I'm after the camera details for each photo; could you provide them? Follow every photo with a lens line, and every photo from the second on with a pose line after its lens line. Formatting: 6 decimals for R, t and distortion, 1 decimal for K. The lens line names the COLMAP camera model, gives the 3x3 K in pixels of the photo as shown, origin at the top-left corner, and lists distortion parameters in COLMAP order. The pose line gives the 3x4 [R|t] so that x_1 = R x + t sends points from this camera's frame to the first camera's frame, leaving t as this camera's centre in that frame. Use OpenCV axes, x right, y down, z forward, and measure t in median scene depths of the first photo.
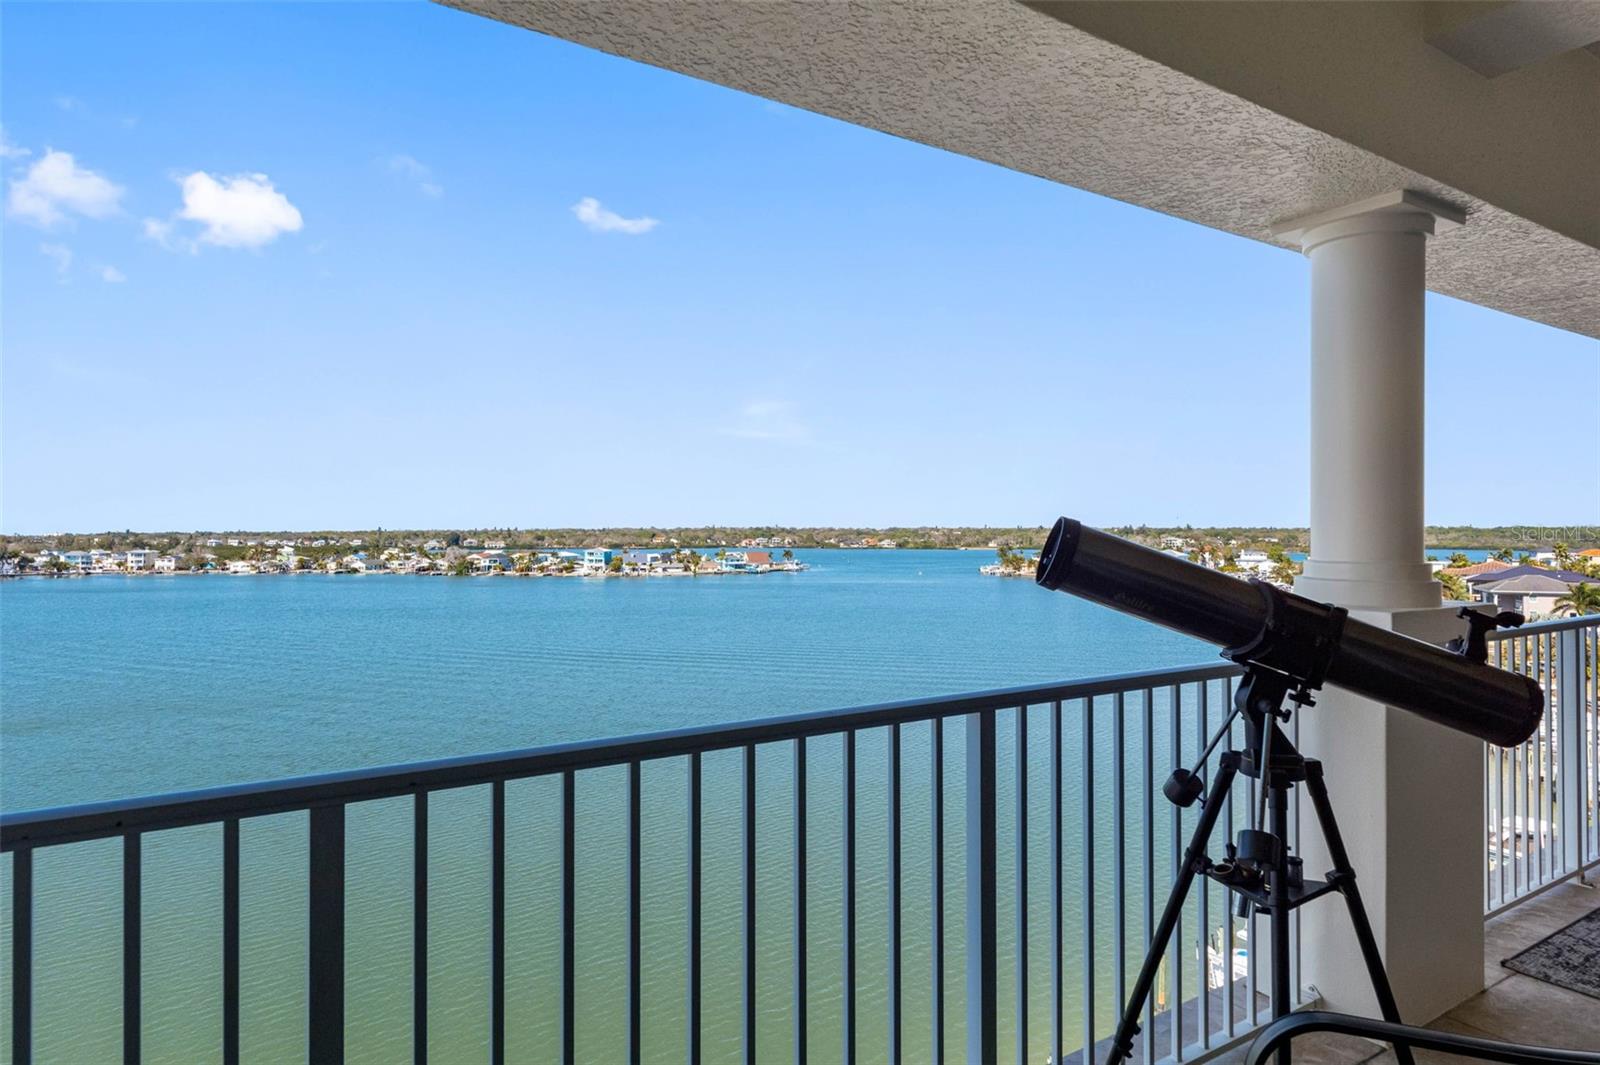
lens RADIAL K [[928.7, 0, 806.5], [0, 928.7, 527.0], [0, 0, 1]] dist [-0.000272, 0.000987]
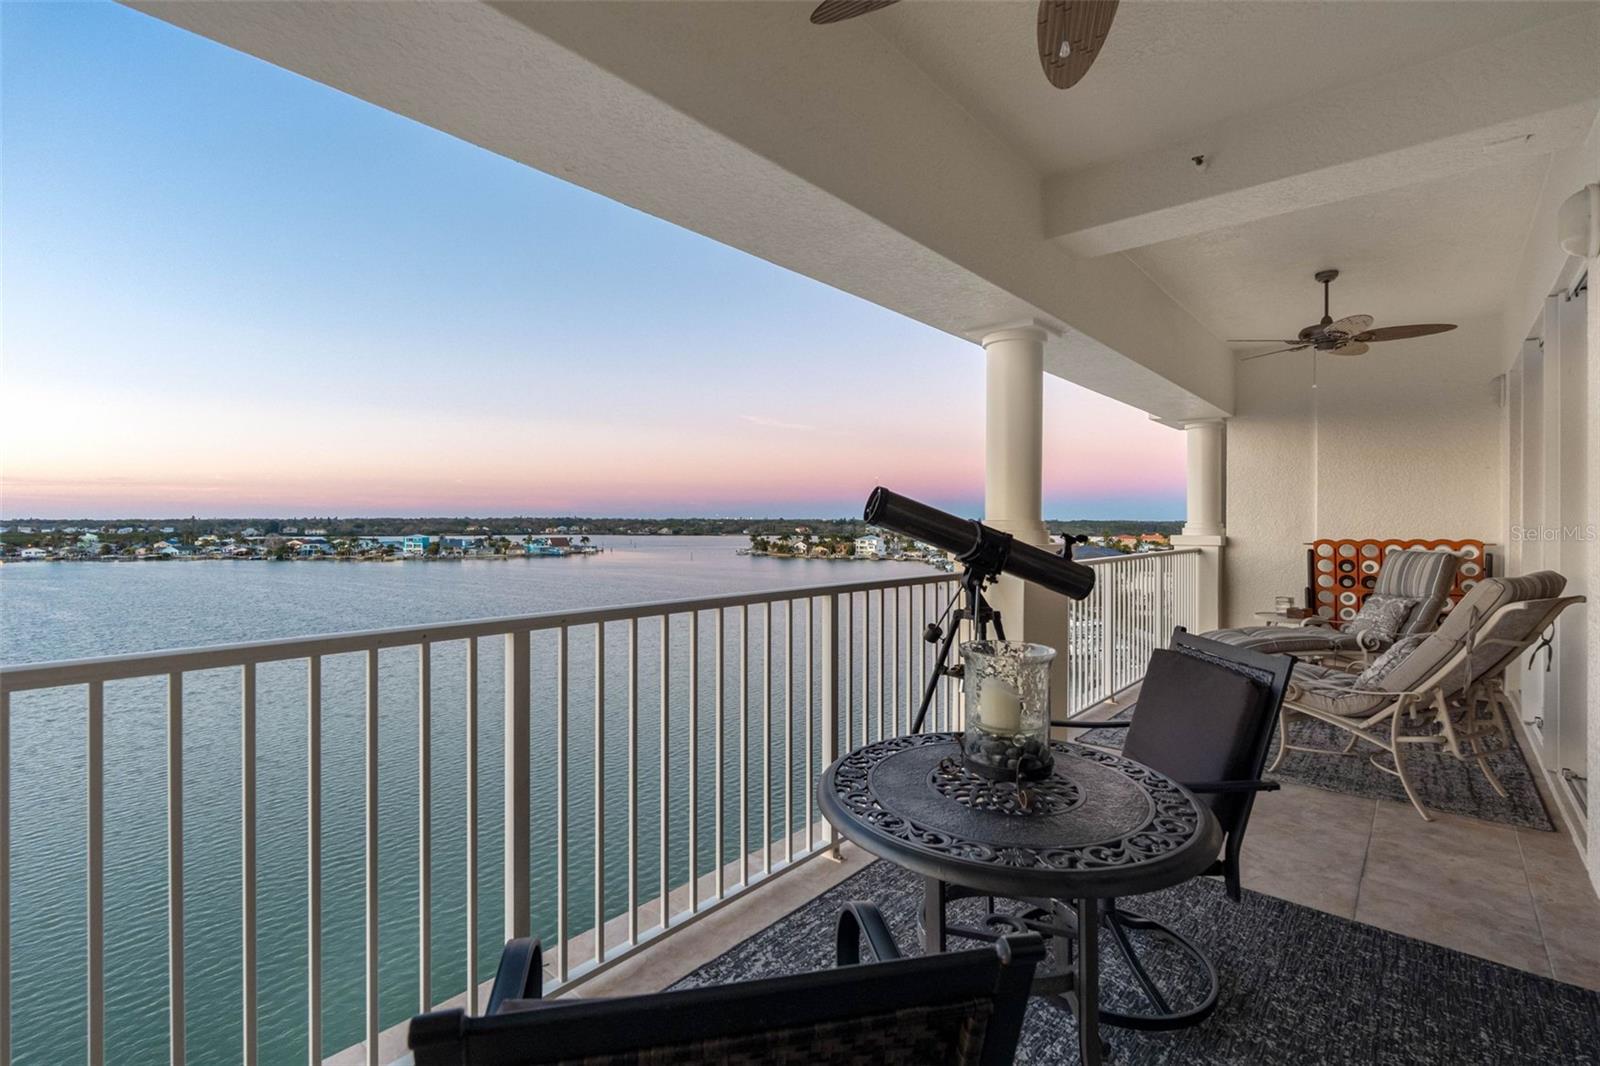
lens RADIAL K [[717.4, 0, 803.6], [0, 717.4, 525.2], [0, 0, 1]] dist [-0.008871, 0.000269]
pose [[0.960777, 0.003137, 0.277304, -0.171877], [-0.005494, 0.999955, 0.007722, 0.036788], [-0.277267, -0.008942, 0.960751, -0.220722]]
